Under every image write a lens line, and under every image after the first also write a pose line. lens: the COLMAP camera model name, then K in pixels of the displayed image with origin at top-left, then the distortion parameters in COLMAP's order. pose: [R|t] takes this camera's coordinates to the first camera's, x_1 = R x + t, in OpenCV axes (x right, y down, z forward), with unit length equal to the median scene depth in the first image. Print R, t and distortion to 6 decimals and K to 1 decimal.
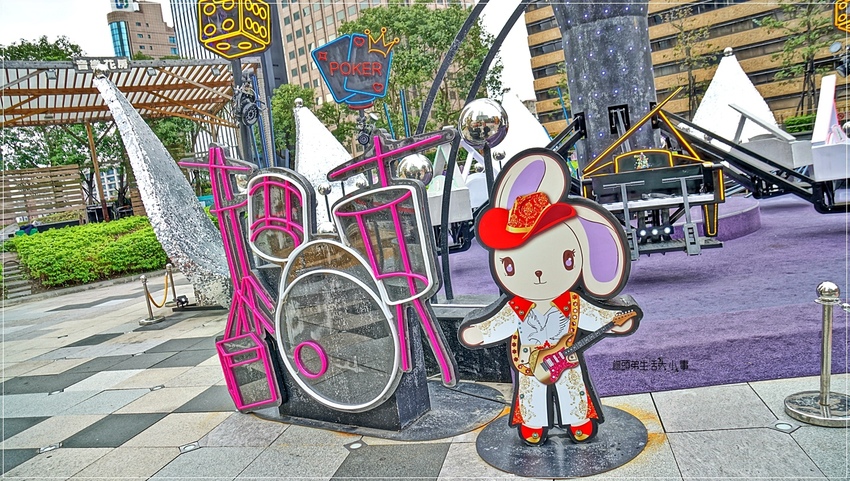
lens RADIAL K [[589.1, 0, 425.0], [0, 589.1, 240.5], [0, 0, 1]] dist [-0.135357, 0.102720]
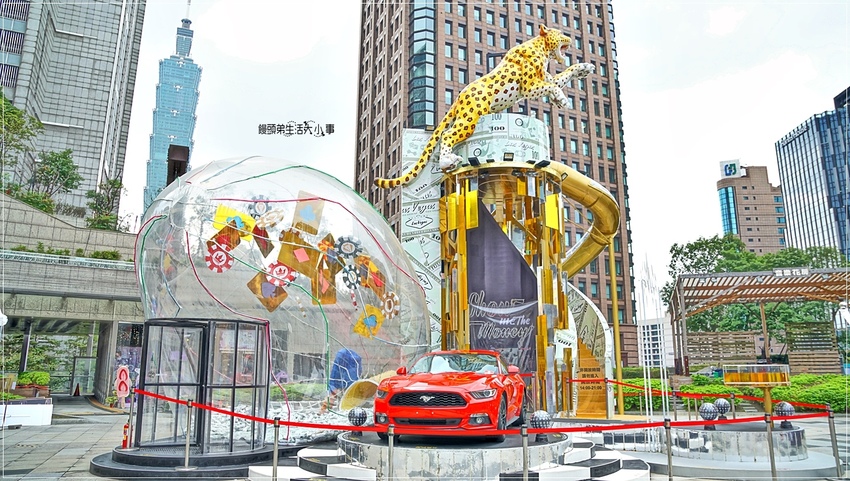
lens RADIAL K [[589.1, 0, 425.0], [0, 589.1, 240.5], [0, 0, 1]] dist [-0.135357, 0.102720]
pose [[0.586908, -0.030765, -0.809069, 0.196235], [-0.179343, 0.969515, -0.166964, 0.084619], [0.789541, 0.243093, 0.563498, -1.345805]]
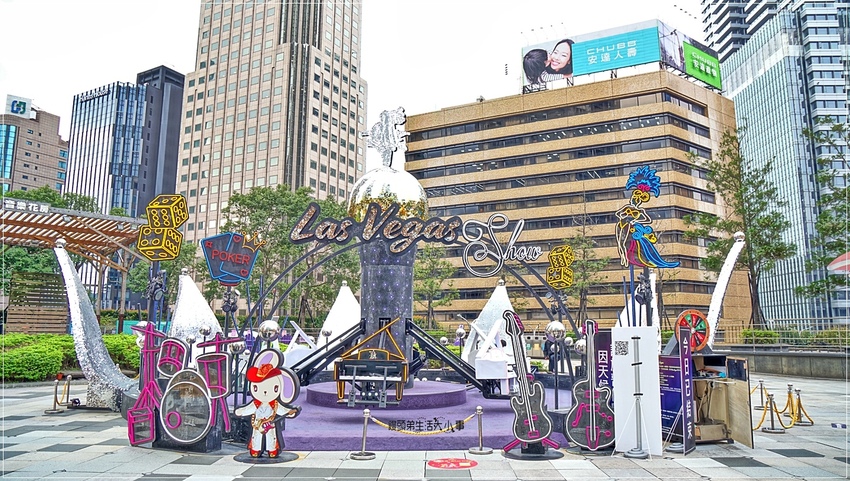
lens RADIAL K [[589.1, 0, 425.0], [0, 589.1, 240.5], [0, 0, 1]] dist [-0.135357, 0.102720]
pose [[0.965960, 0.175698, 0.189872, 0.090772], [-0.116198, 0.950448, -0.288351, 0.024901], [-0.231126, 0.256473, 0.938511, -0.652251]]
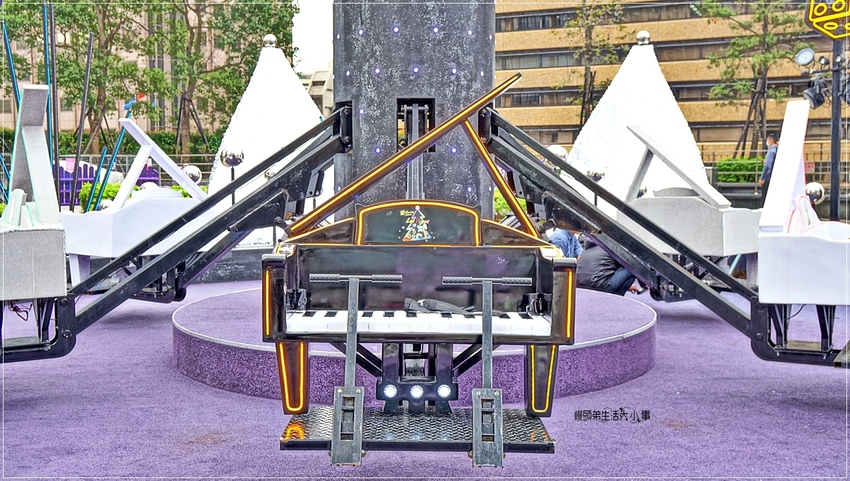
lens RADIAL K [[919.0, 0, 425.0], [0, 919.0, 240.5], [0, 0, 1]] dist [0.023760, 0.024810]
pose [[0.957385, 0.120090, 0.262664, 0.146563], [-0.107285, 0.992255, -0.062616, -0.061012], [-0.268150, 0.031767, 0.962853, 0.228253]]
